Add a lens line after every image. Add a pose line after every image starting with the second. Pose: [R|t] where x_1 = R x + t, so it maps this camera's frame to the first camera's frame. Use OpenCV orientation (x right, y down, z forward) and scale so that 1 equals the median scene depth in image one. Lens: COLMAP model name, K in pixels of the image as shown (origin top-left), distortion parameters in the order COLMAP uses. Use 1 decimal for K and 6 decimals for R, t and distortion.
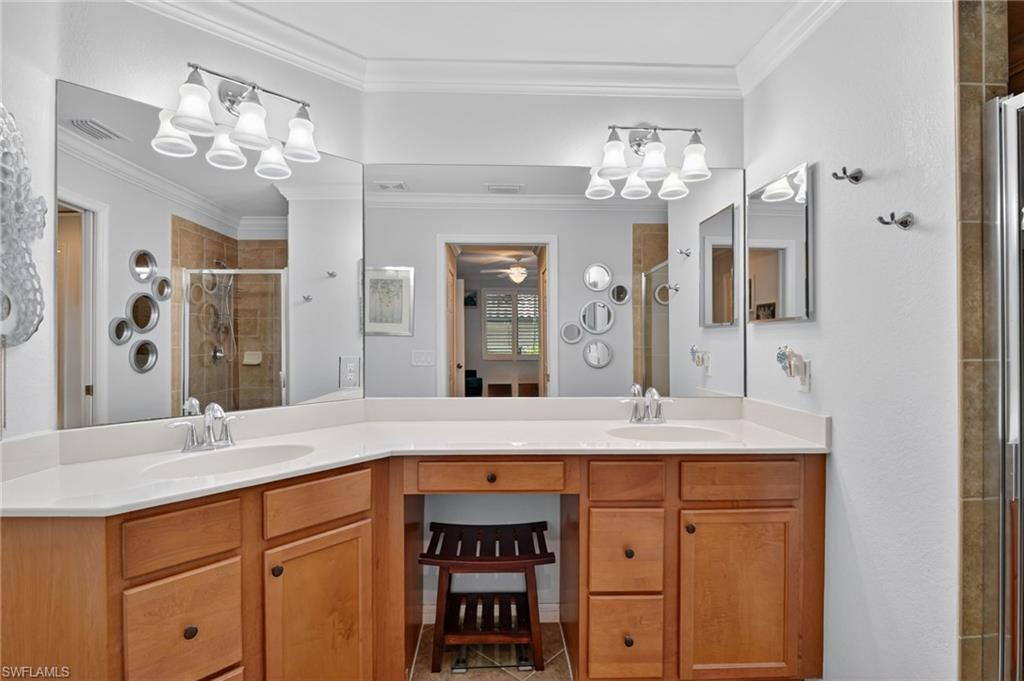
lens RADIAL K [[498.8, 0, 509.7], [0, 498.8, 340.9], [0, 0, 1]] dist [-0.014088, -0.000695]
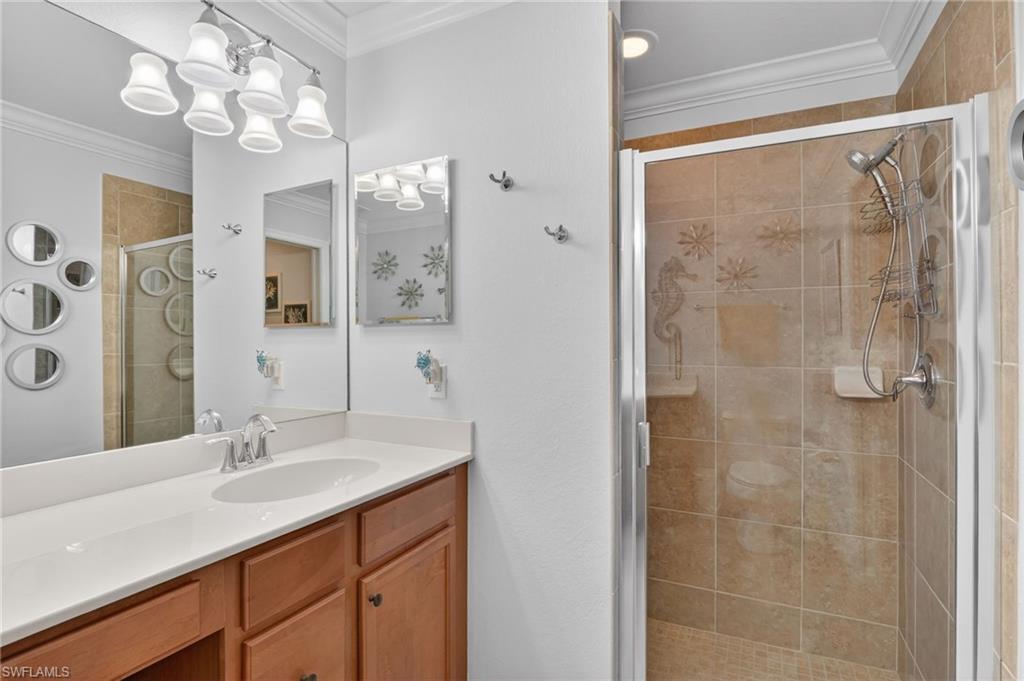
lens RADIAL K [[498.8, 0, 511.7], [0, 498.8, 339.3], [0, 0, 1]] dist [-0.014088, -0.000695]
pose [[0.479142, 0.008386, 0.877697, -0.167513], [0.002989, 0.999933, -0.011185, 0.001284], [-0.877732, 0.007983, 0.479085, 0.421263]]
